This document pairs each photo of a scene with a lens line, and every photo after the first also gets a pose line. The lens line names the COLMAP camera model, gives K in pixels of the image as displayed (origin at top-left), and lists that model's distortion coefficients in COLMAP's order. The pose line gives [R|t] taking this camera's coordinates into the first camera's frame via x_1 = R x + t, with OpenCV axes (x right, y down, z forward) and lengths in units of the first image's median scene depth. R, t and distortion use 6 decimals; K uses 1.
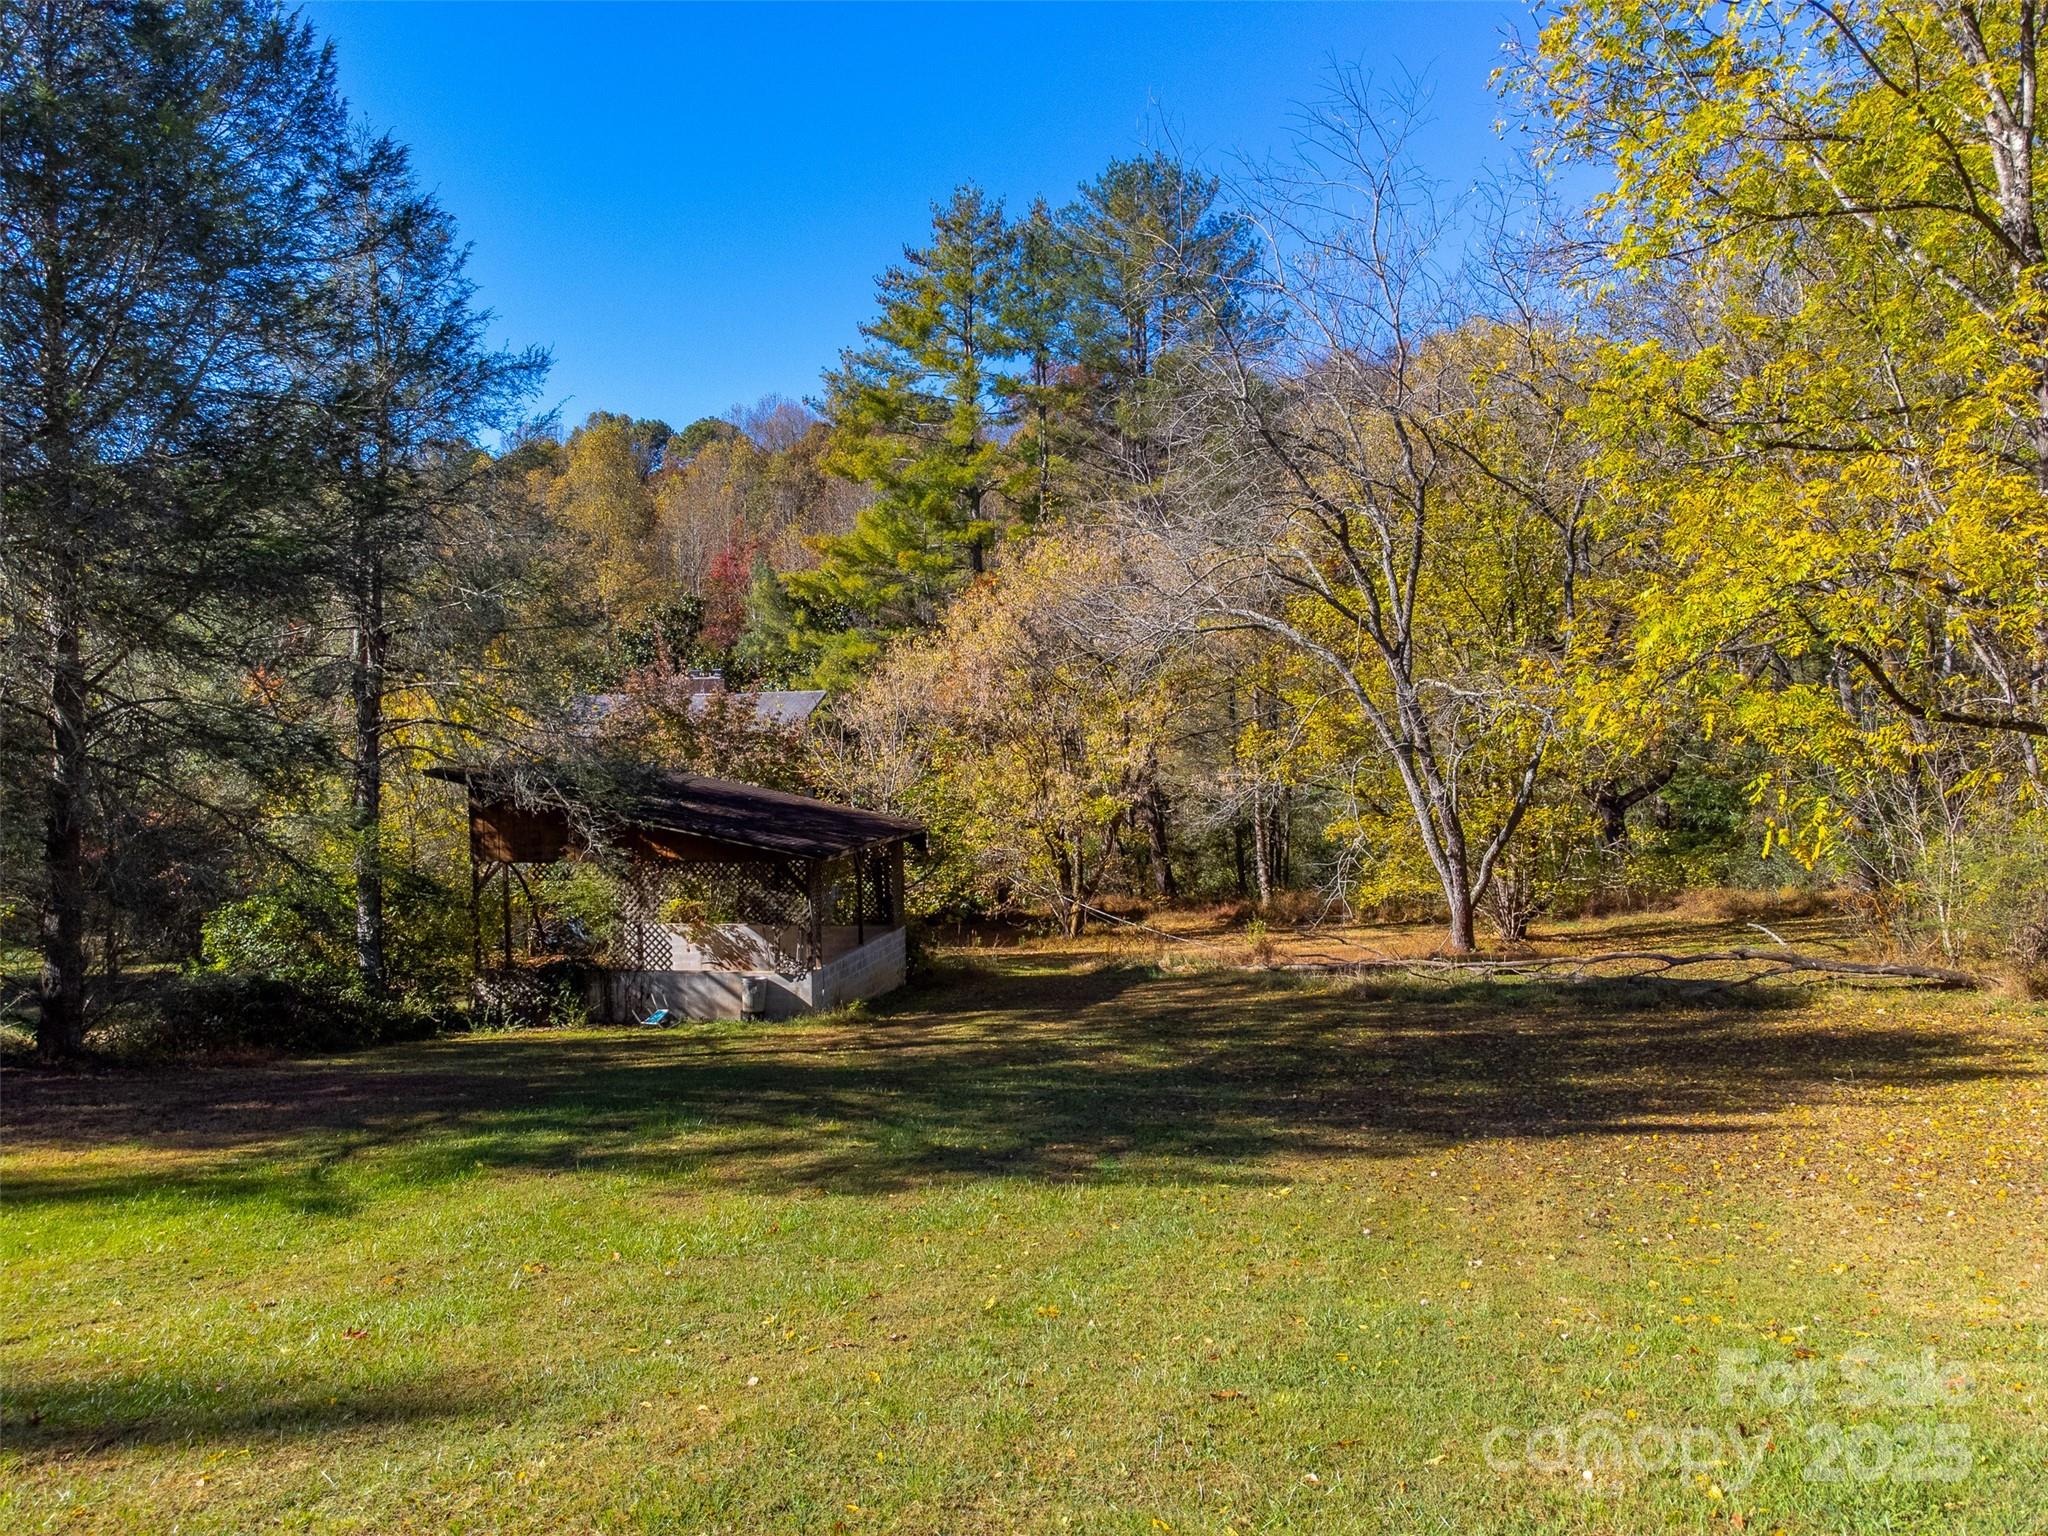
lens RADIAL K [[1392.3, 0, 1024.0], [0, 1392.3, 768.0], [0, 0, 1]] dist [0.002855, 0.000515]
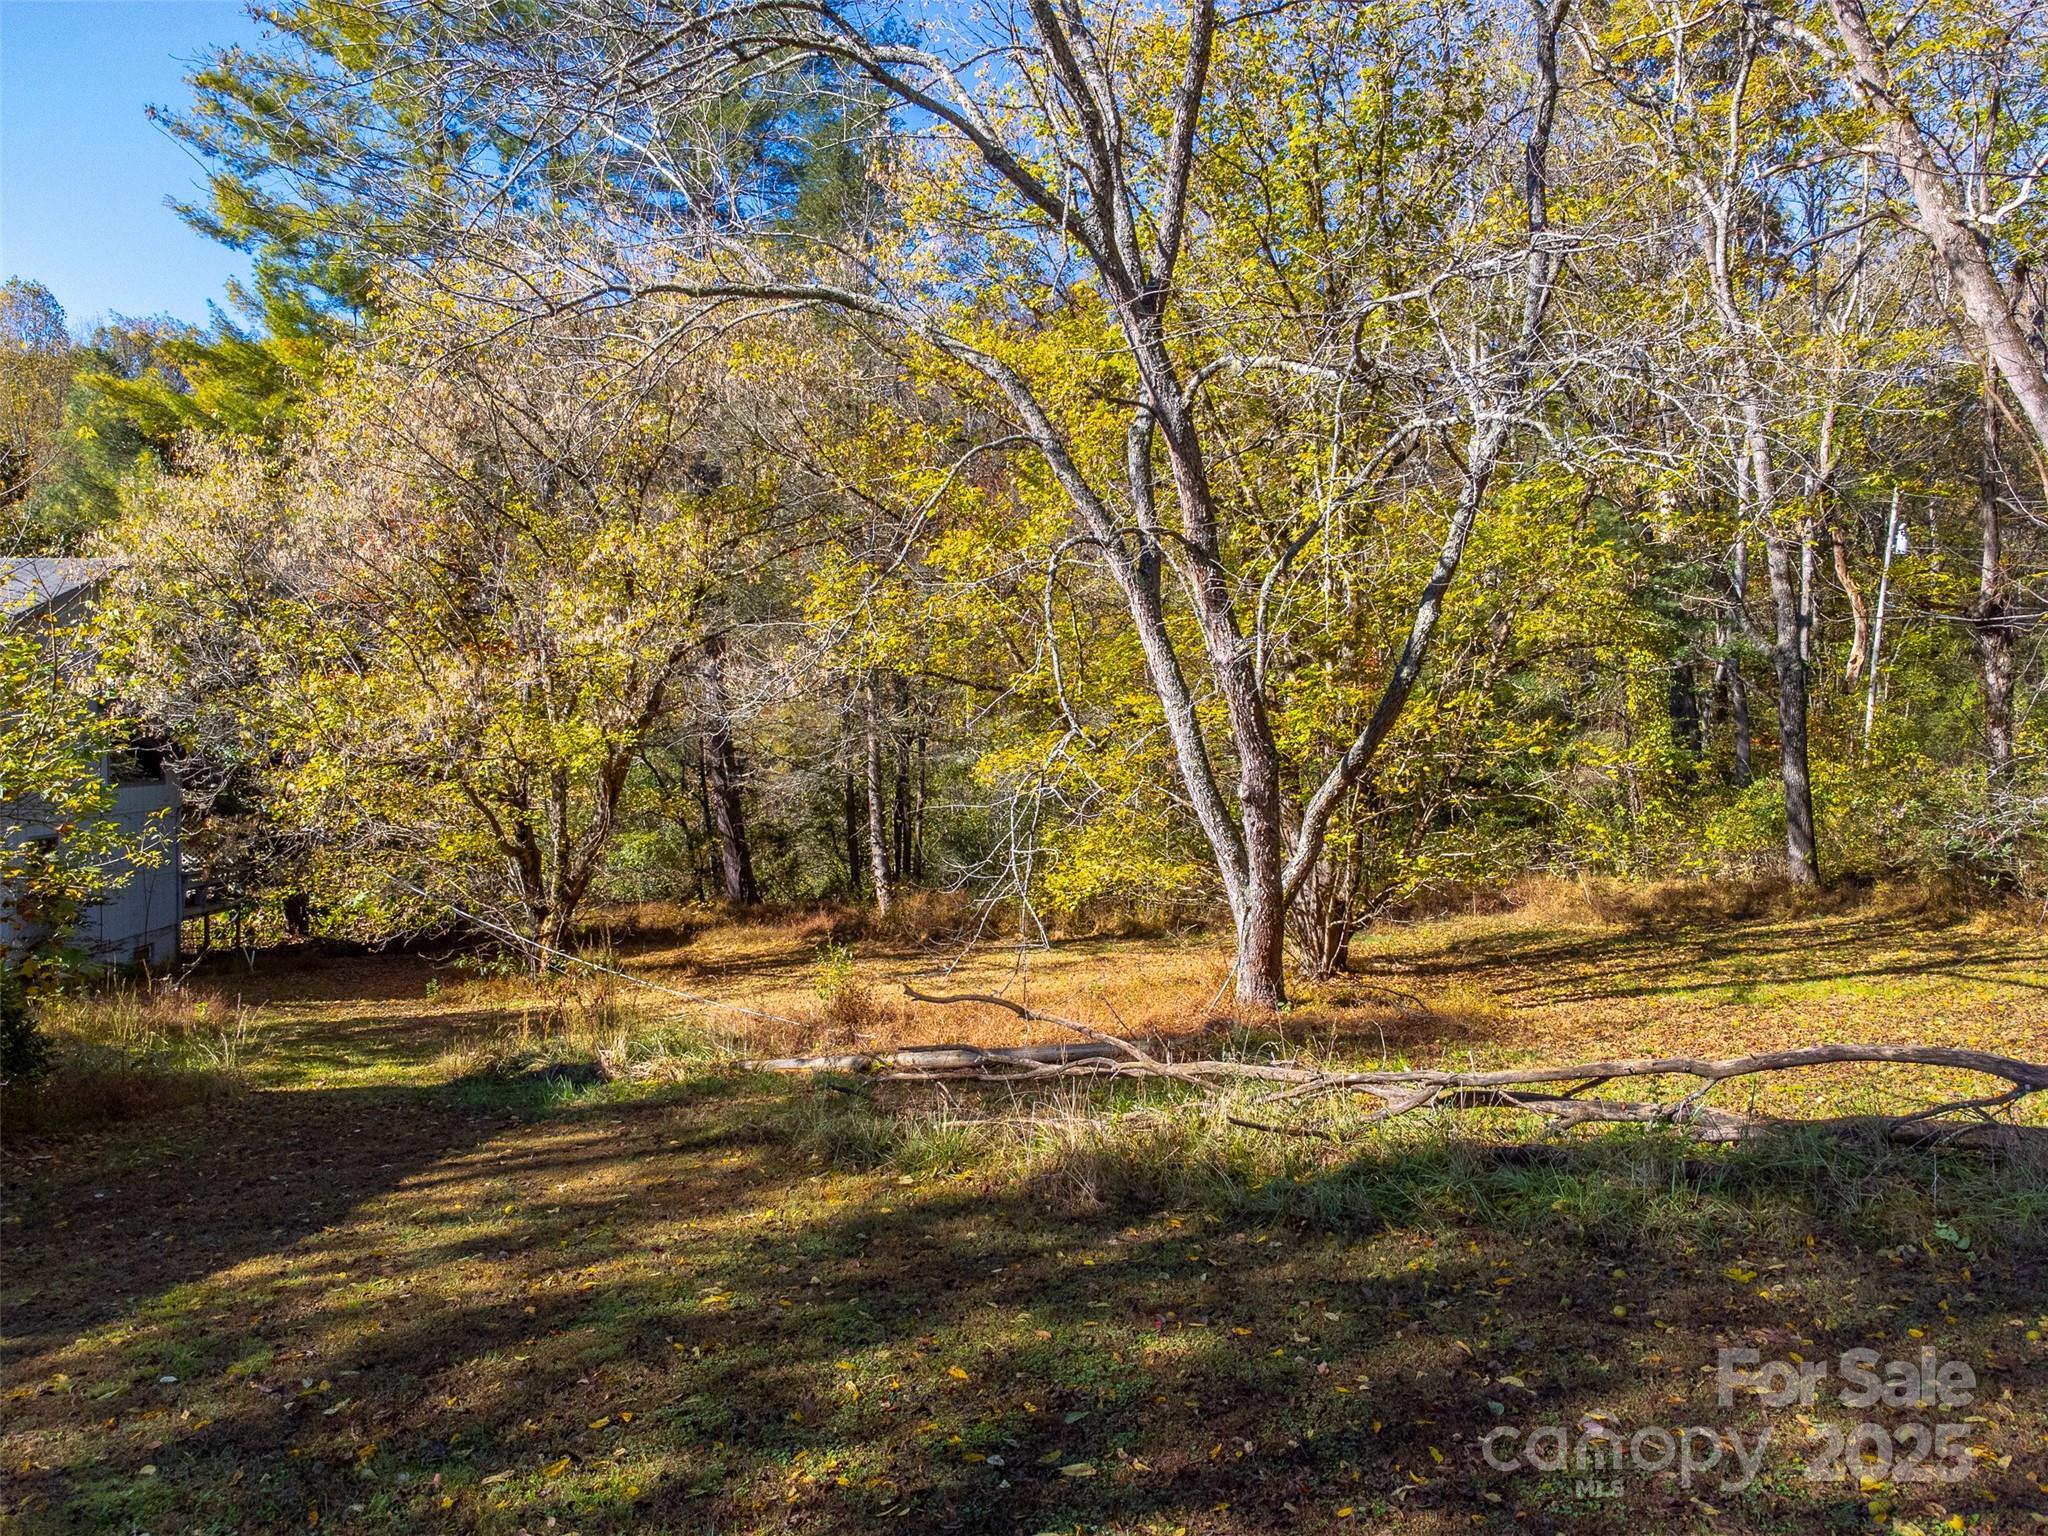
lens RADIAL K [[1511.5, 0, 1024.0], [0, 1511.5, 768.0], [0, 0, 1]] dist [0.016955, 0.006190]
pose [[0.969485, 0.002773, 0.245136, 0.084468], [-0.003588, 0.999989, 0.002876, 0.037467], [-0.245125, -0.003668, 0.969485, 0.395039]]
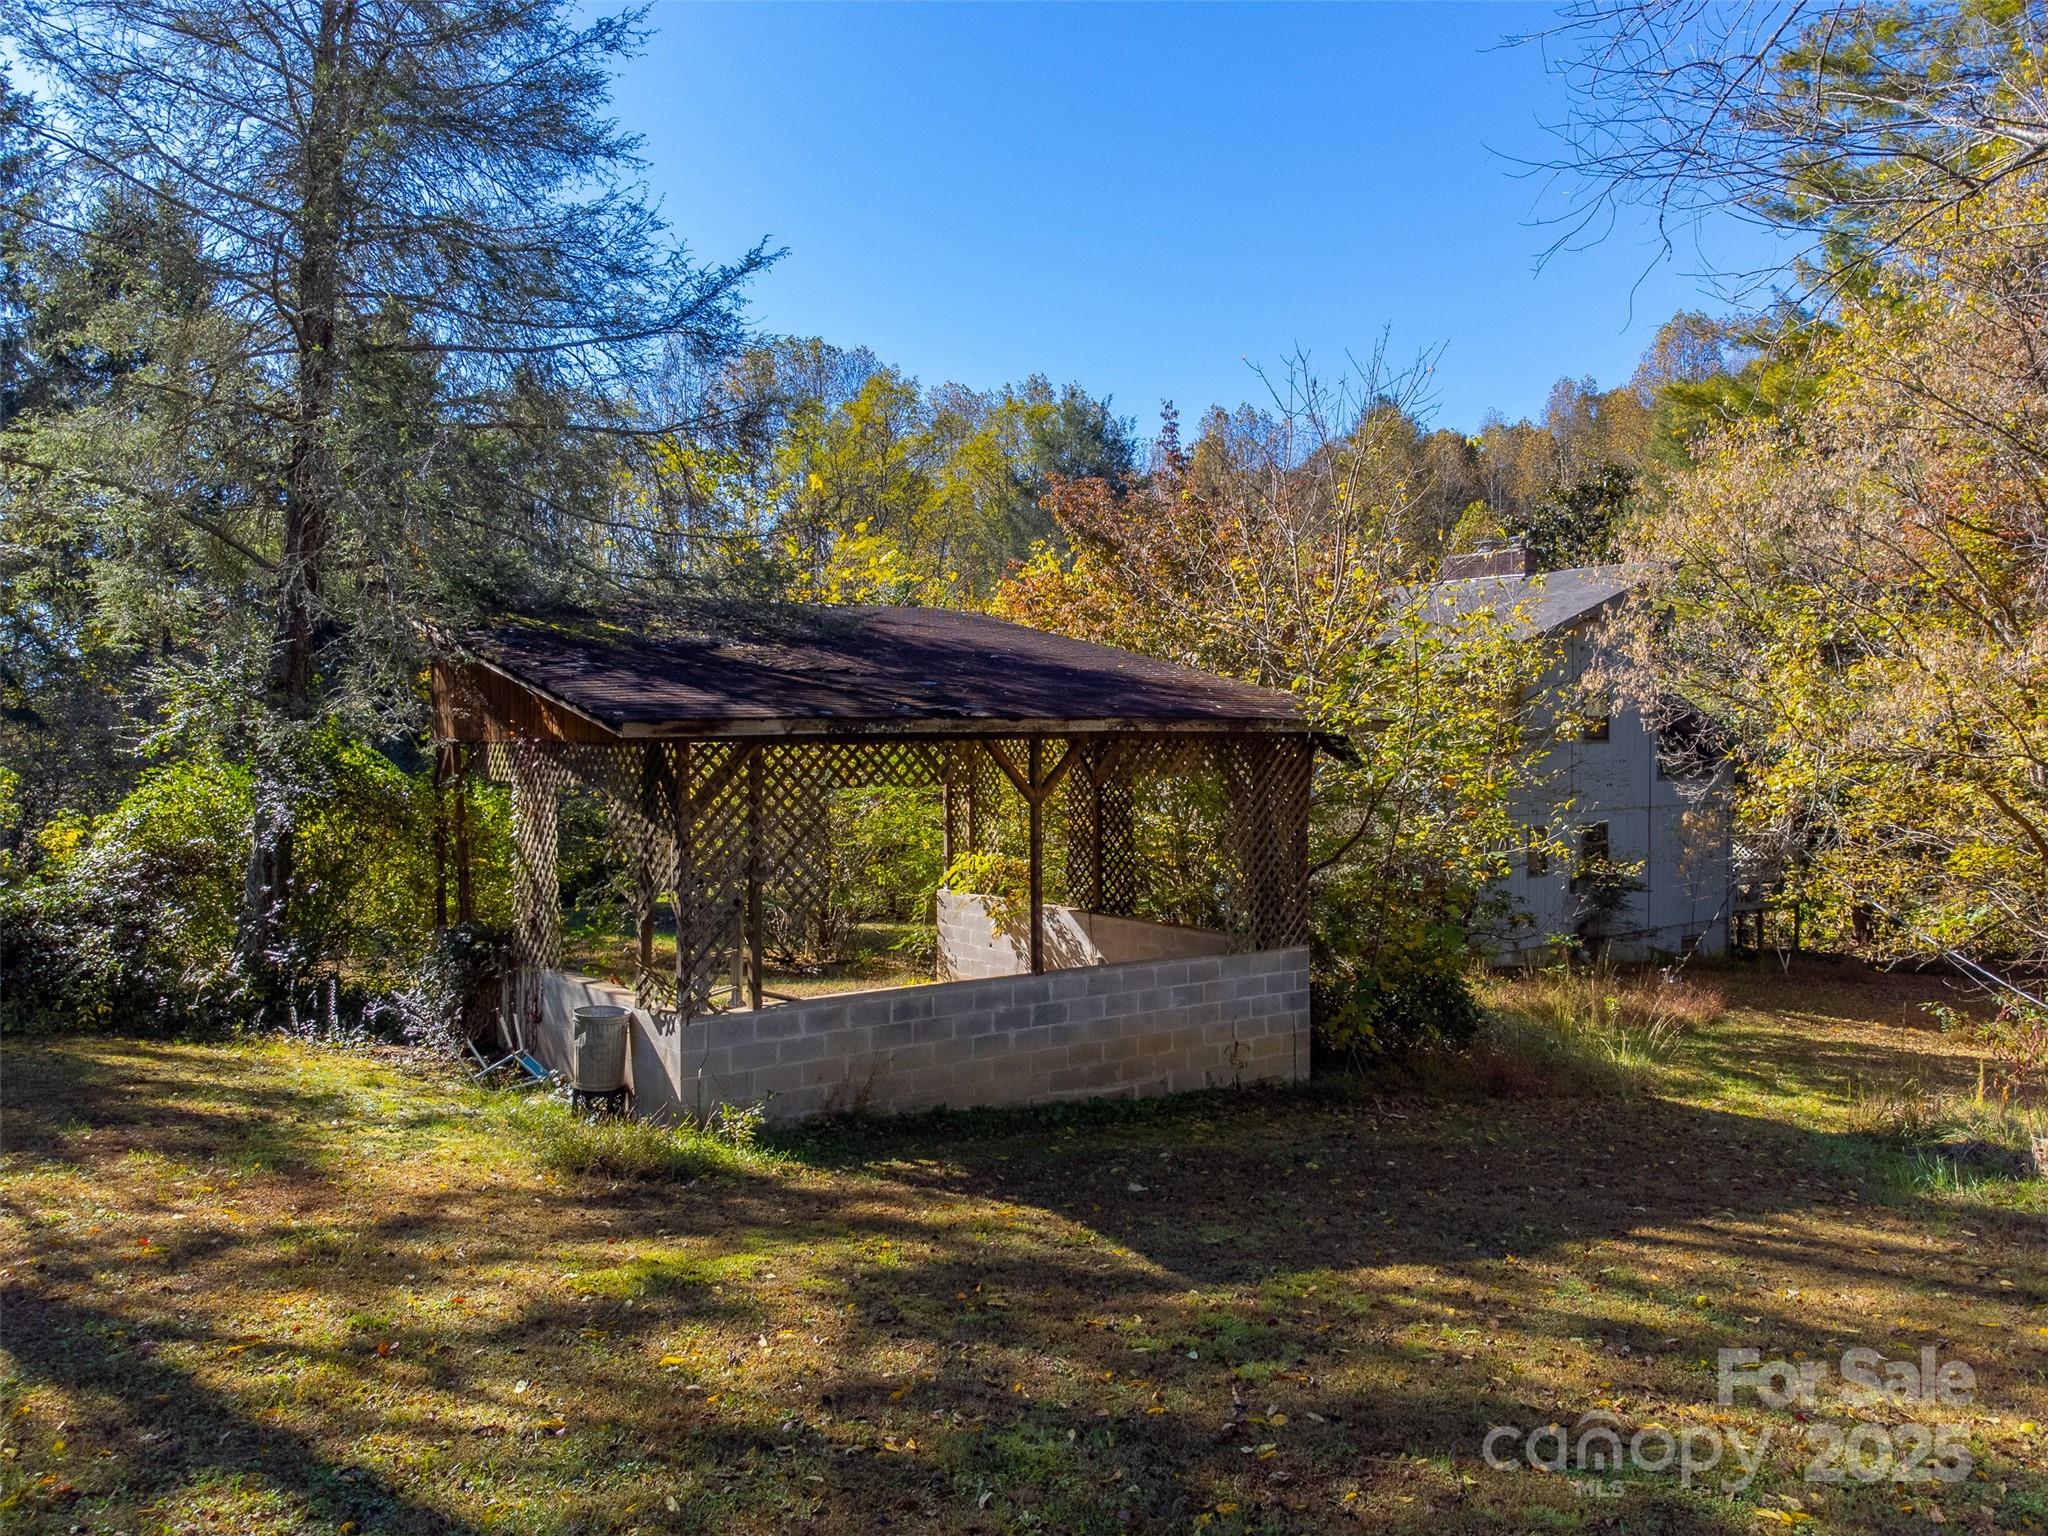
lens RADIAL K [[1511.5, 0, 1024.0], [0, 1511.5, 768.0], [0, 0, 1]] dist [0.016955, 0.006190]
pose [[0.717935, 0.016501, -0.695915, 0.136780], [-0.010291, 0.999861, 0.013092, 0.037444], [0.696034, -0.002237, 0.718005, 0.443258]]
